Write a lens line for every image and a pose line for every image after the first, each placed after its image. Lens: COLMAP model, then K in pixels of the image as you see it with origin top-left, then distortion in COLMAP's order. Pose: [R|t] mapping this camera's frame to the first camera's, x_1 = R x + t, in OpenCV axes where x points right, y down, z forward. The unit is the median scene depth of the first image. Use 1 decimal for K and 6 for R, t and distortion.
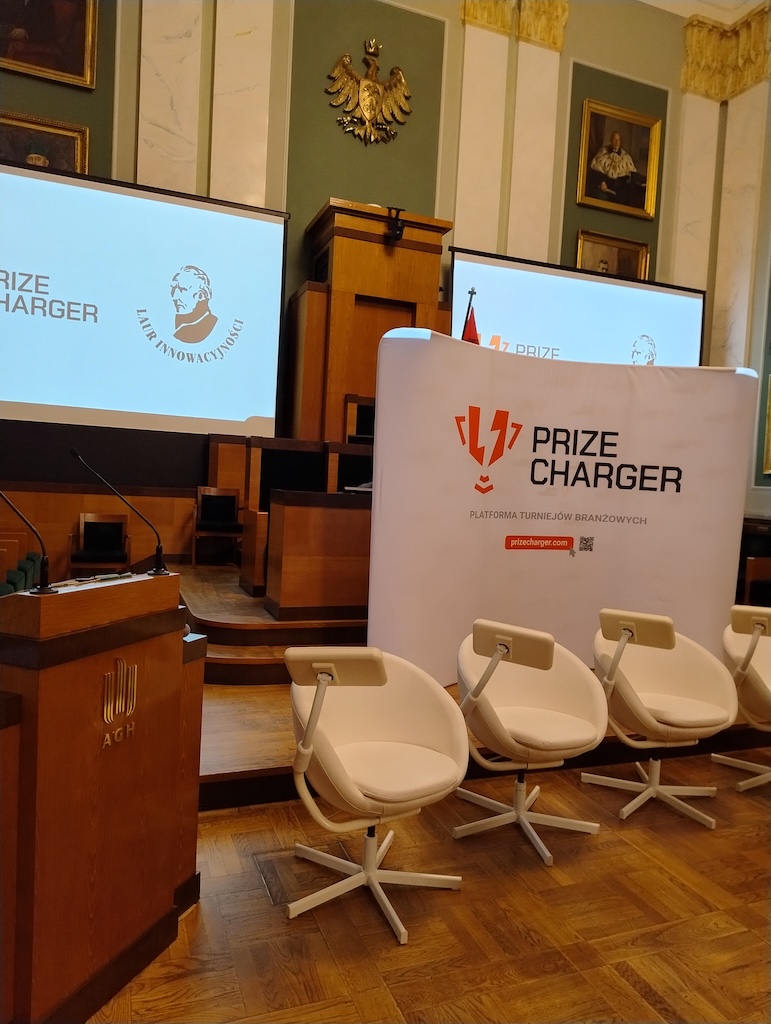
lens RADIAL K [[717.3, 0, 381.8], [0, 717.3, 510.5], [0, 0, 1]] dist [0.045243, -0.047922]
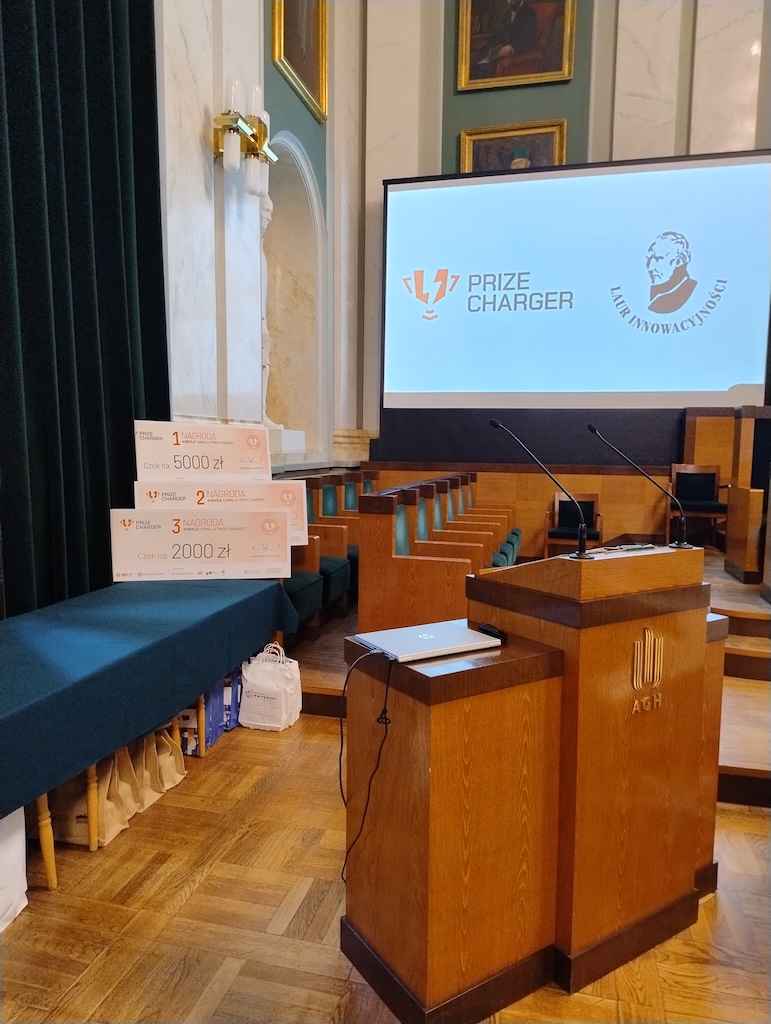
lens RADIAL K [[717.3, 0, 381.8], [0, 717.3, 510.5], [0, 0, 1]] dist [0.045243, -0.047922]
pose [[0.810301, 0.013512, -0.585858, -0.007180], [0.002951, 0.999627, 0.027137, 0.001153], [0.586006, -0.023718, 0.809959, -0.002720]]
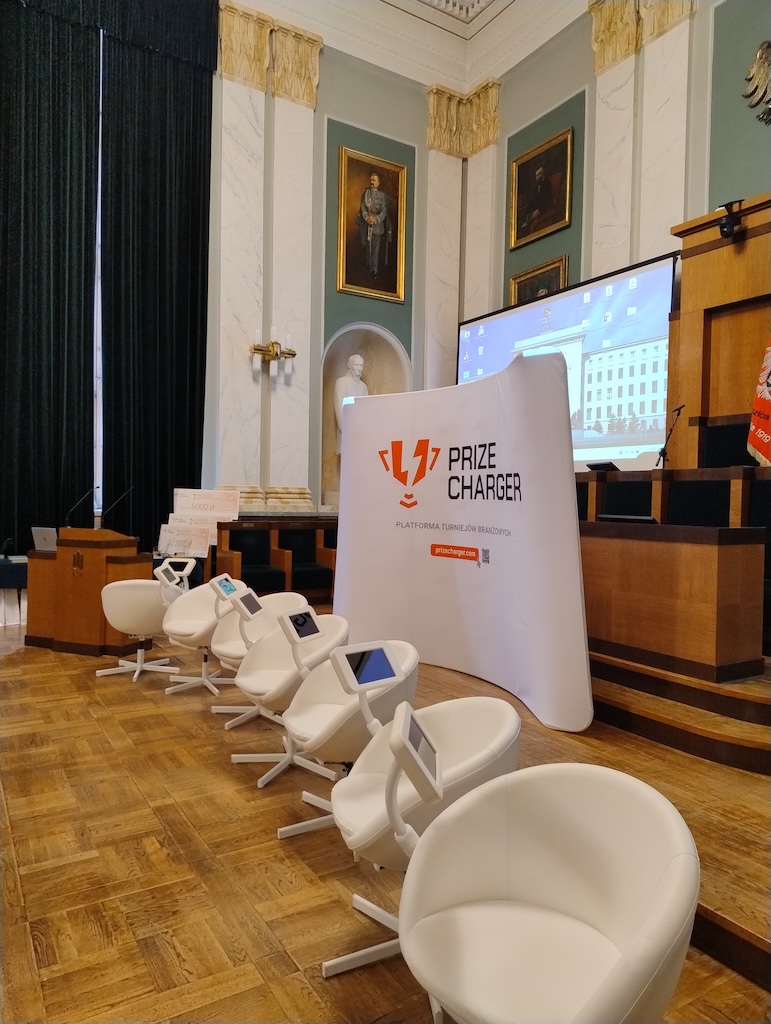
lens RADIAL K [[704.5, 0, 365.5], [0, 704.5, 511.4], [0, 0, 1]] dist [0.047851, -0.054254]
pose [[0.167093, -0.032066, -0.985419, 1.038879], [-0.052324, 0.997774, -0.041341, 0.028608], [0.984552, 0.058468, 0.165044, 0.564716]]
